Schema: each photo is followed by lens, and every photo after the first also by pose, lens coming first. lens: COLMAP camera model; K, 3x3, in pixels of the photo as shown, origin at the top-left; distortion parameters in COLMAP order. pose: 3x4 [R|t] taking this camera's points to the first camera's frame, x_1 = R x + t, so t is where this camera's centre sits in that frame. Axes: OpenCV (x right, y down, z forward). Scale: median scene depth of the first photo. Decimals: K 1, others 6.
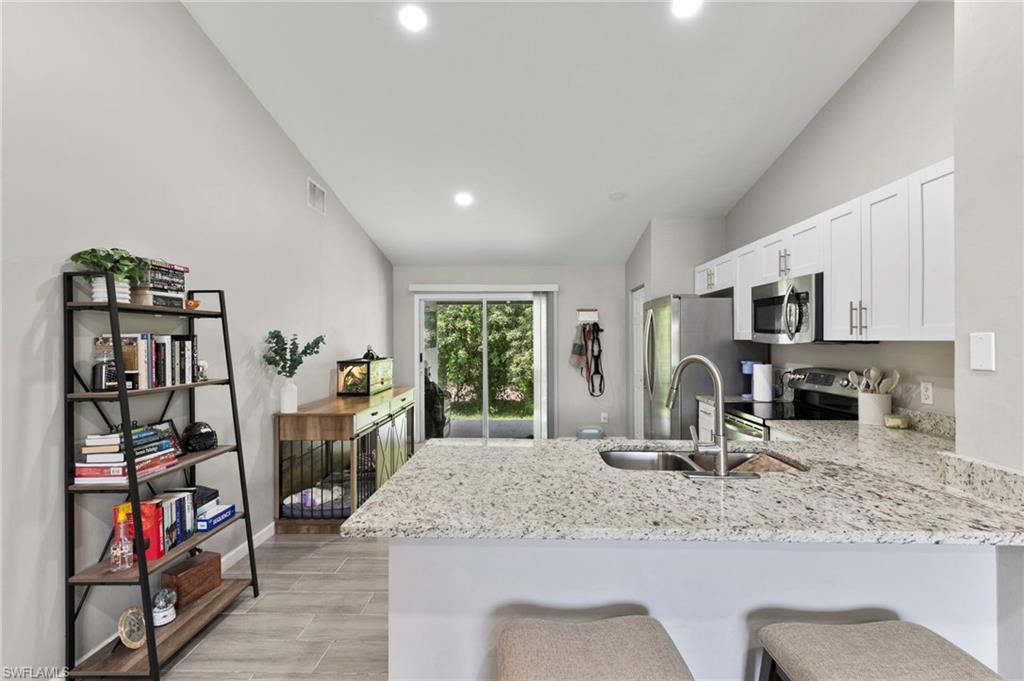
lens RADIAL K [[461.3, 0, 509.9], [0, 461.3, 337.9], [0, 0, 1]] dist [0.009495, 0.000135]
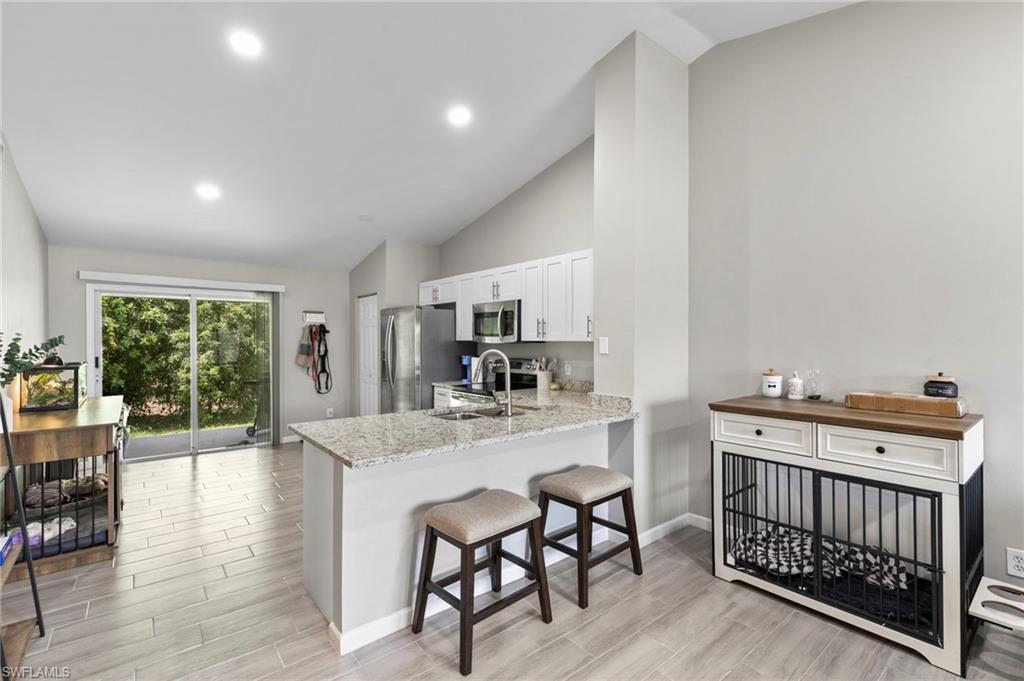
lens RADIAL K [[461.3, 0, 514.3], [0, 461.3, 338.7], [0, 0, 1]] dist [0.009495, 0.000135]
pose [[0.753526, 0.002792, 0.657412, -0.295367], [-0.003095, 0.999995, -0.000699, -0.000798], [-0.657411, -0.001508, 0.753531, -0.153922]]
